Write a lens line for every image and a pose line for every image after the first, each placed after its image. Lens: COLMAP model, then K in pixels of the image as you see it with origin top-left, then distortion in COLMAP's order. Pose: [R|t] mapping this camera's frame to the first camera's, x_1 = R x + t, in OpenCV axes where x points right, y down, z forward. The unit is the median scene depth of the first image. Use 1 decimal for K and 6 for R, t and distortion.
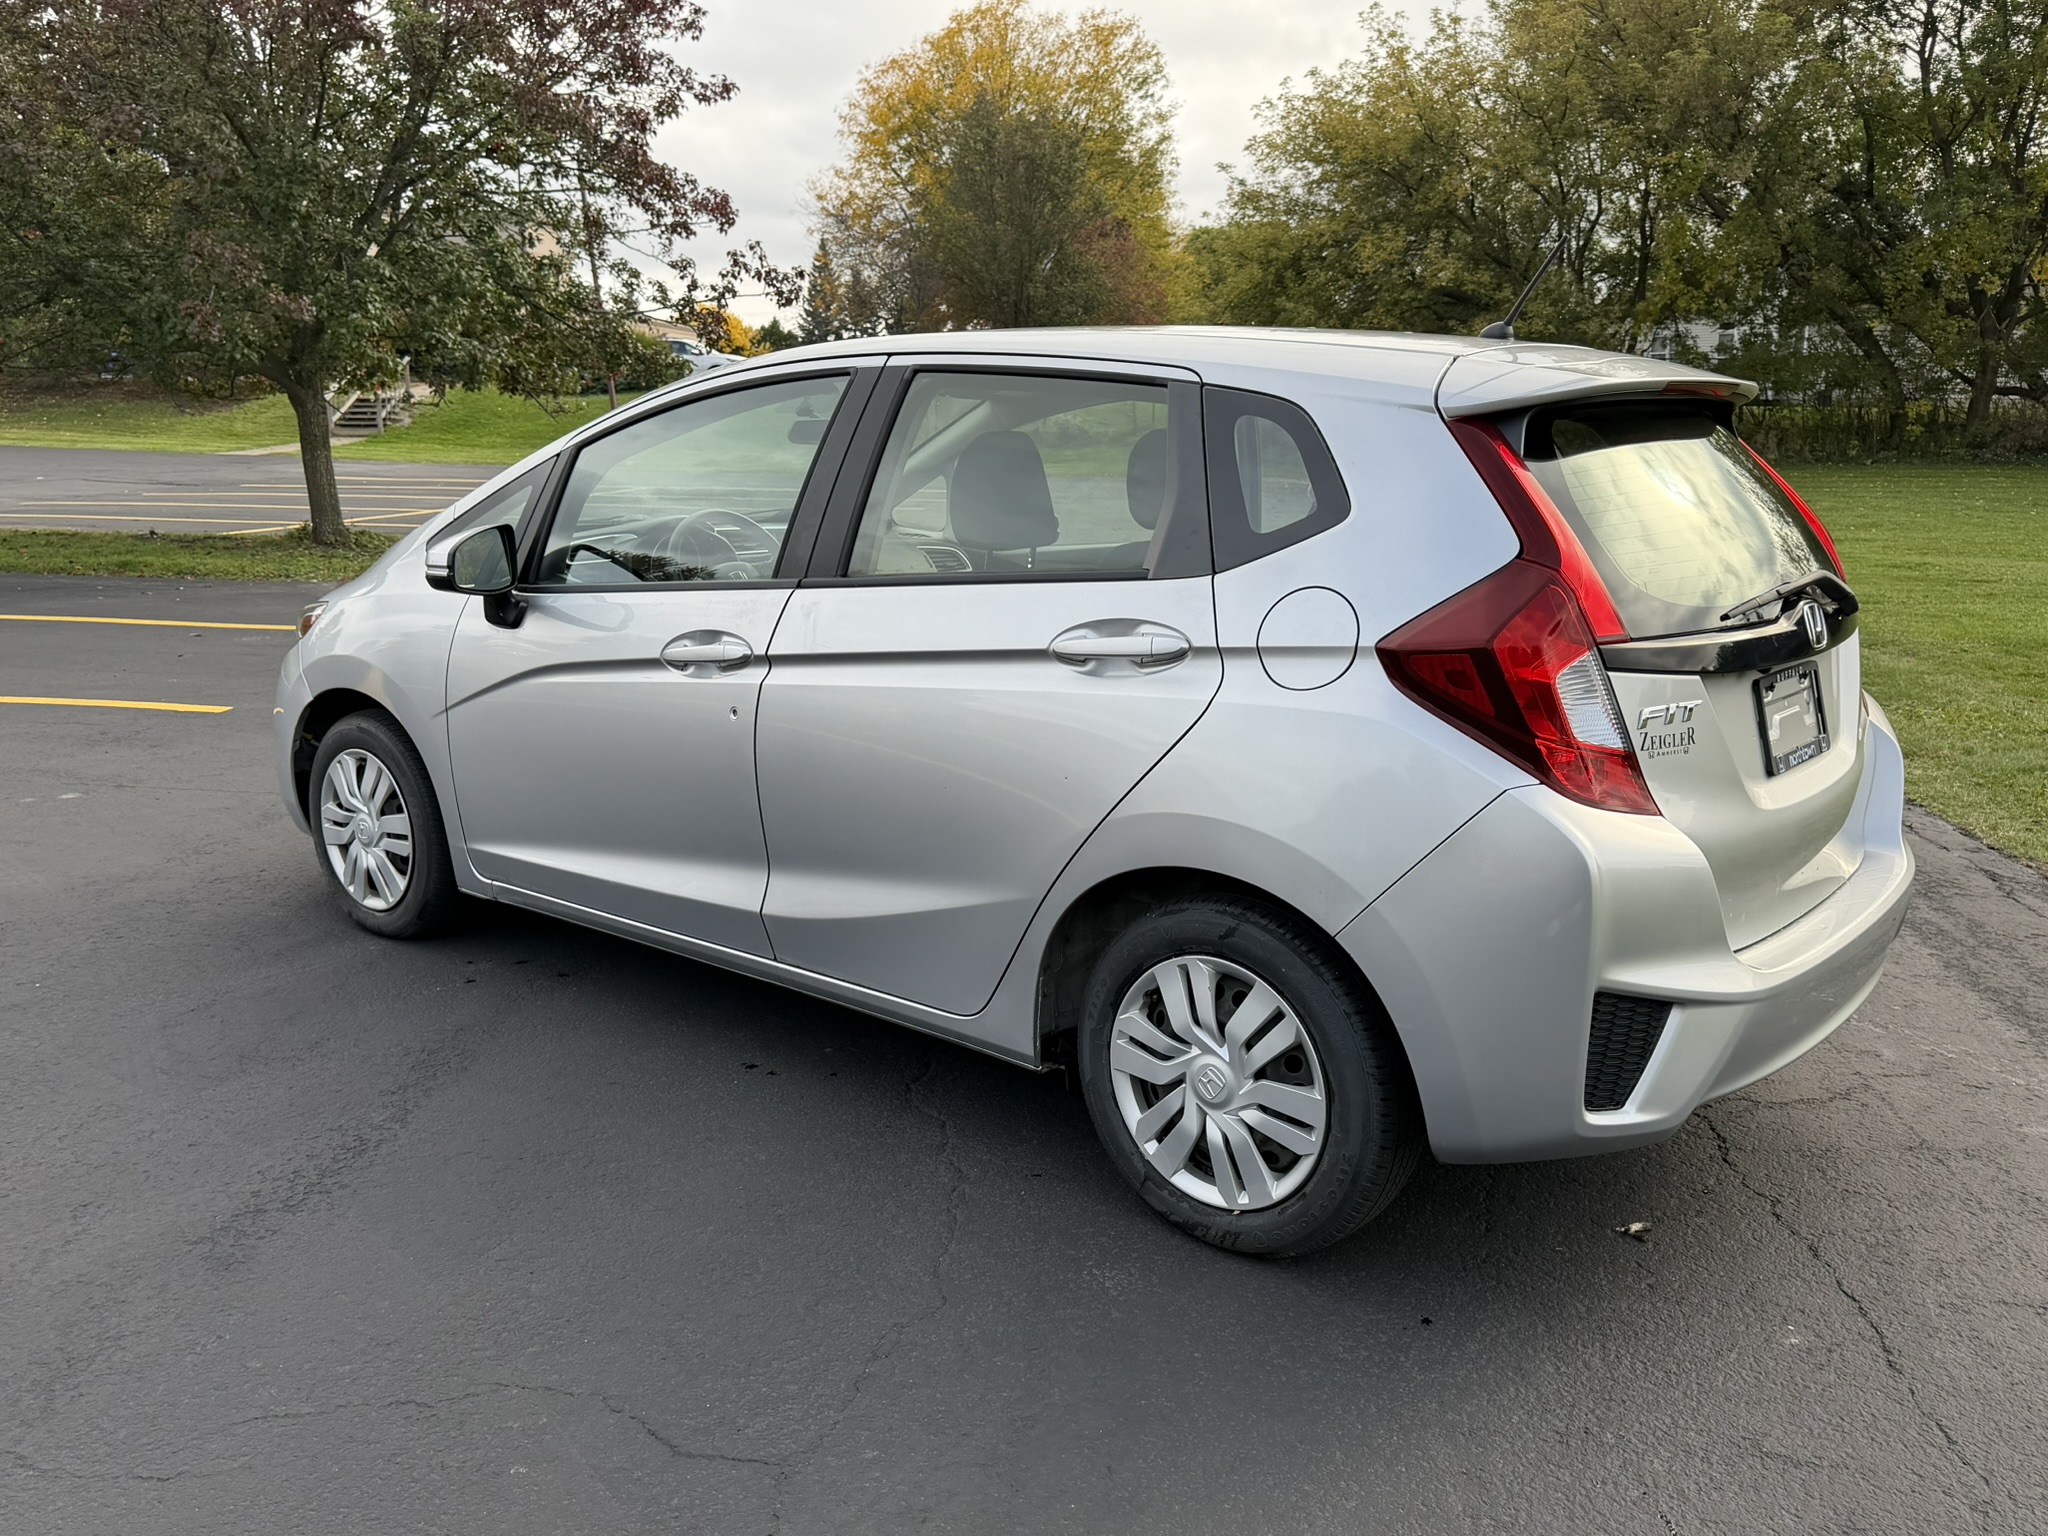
lens RADIAL K [[1728.0, 0, 1024.0], [0, 1728.0, 768.0], [0, 0, 1]] dist [0.096644, -0.161026]
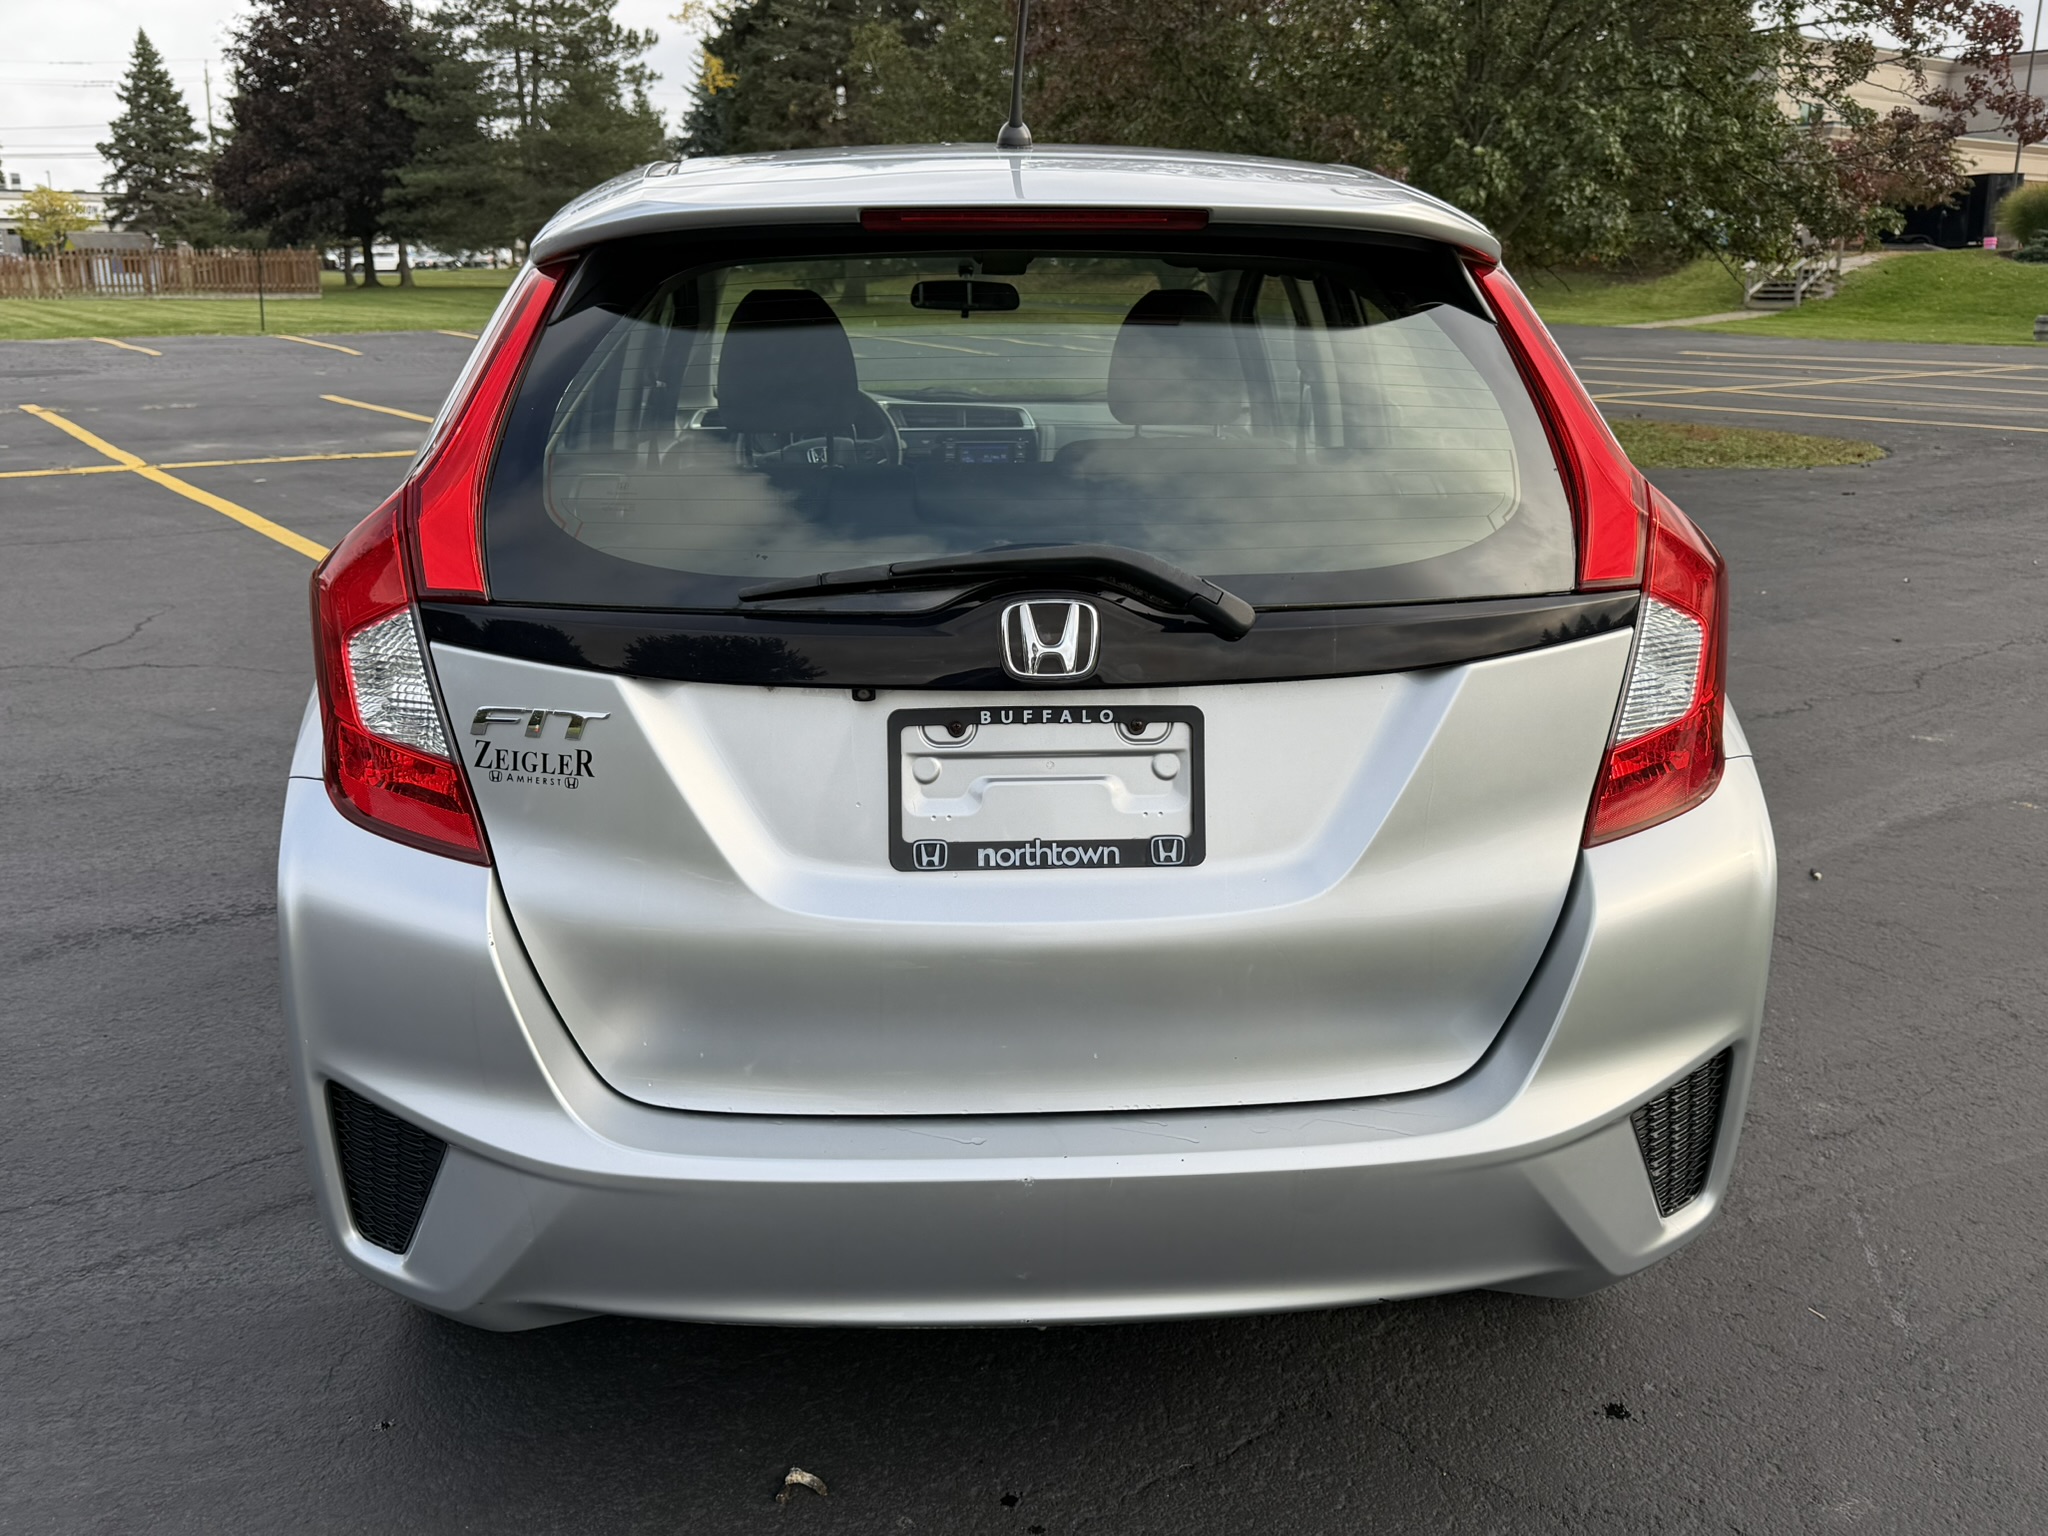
lens RADIAL K [[1793.9, 0, 1024.0], [0, 1793.9, 768.0], [0, 0, 1]] dist [-0.055818, -0.005995]
pose [[0.659144, 0.185753, -0.728714, 0.096896], [-0.137745, 0.982442, 0.125835, -0.012136], [0.739294, 0.017433, 0.673157, 0.068811]]
